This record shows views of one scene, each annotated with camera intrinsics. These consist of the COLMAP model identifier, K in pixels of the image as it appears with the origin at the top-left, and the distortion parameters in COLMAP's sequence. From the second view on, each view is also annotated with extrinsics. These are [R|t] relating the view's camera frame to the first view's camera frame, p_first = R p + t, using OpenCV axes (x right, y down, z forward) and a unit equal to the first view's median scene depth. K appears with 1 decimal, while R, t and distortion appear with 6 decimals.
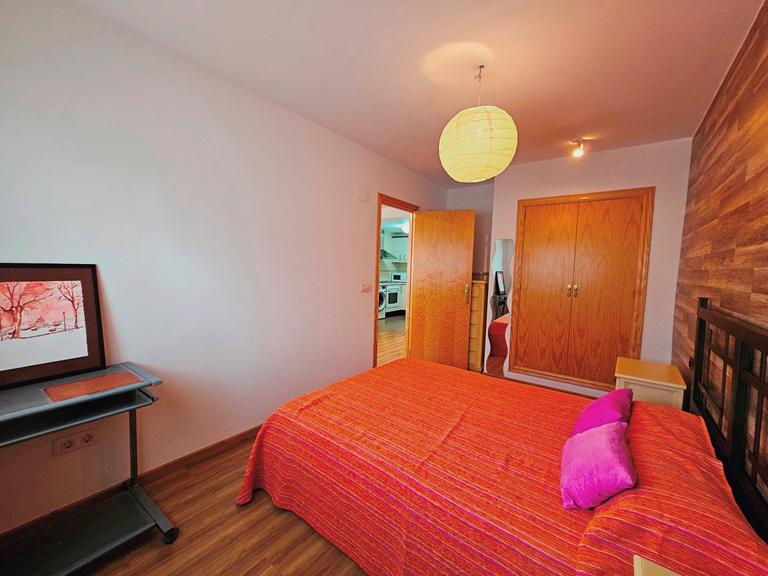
lens RADIAL K [[316.2, 0, 377.8], [0, 316.2, 288.3], [0, 0, 1]] dist [-0.000448, -0.000223]
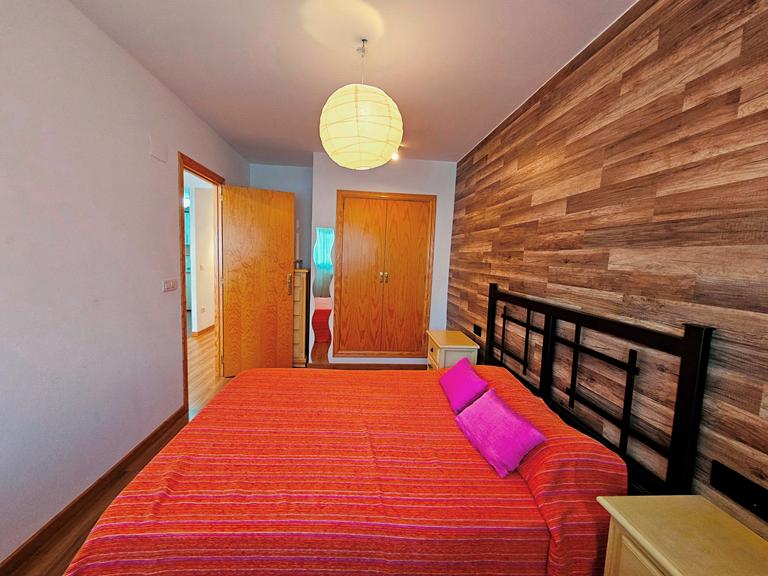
lens RADIAL K [[316.2, 0, 377.8], [0, 316.2, 288.3], [0, 0, 1]] dist [-0.000448, -0.000223]
pose [[0.745011, -0.064671, 0.663909, -0.199427], [0.024971, 0.997295, 0.069124, -0.039420], [-0.666584, -0.034920, 0.744611, 0.192445]]
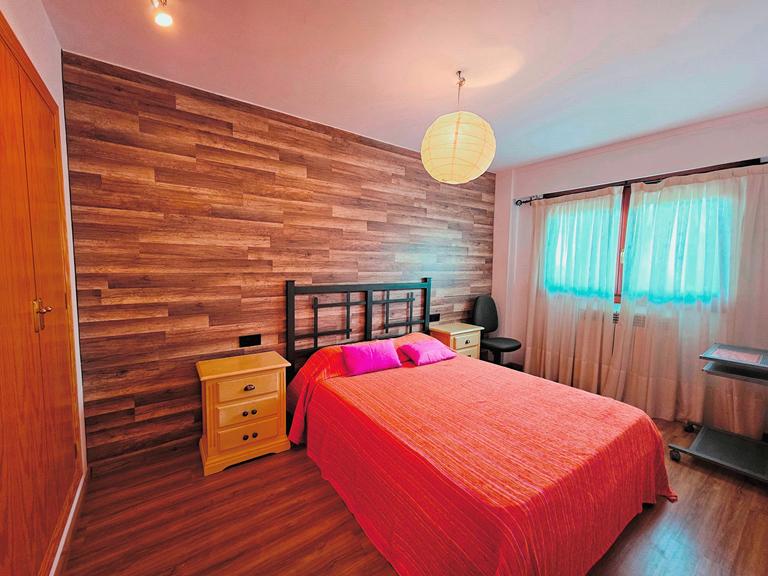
lens RADIAL K [[316.2, 0, 377.8], [0, 316.2, 288.3], [0, 0, 1]] dist [-0.000448, -0.000223]
pose [[-0.955015, -0.062049, 0.289994, 0.162245], [-0.018615, 0.988481, 0.150197, -0.103745], [-0.295973, 0.138042, -0.945169, 1.492047]]
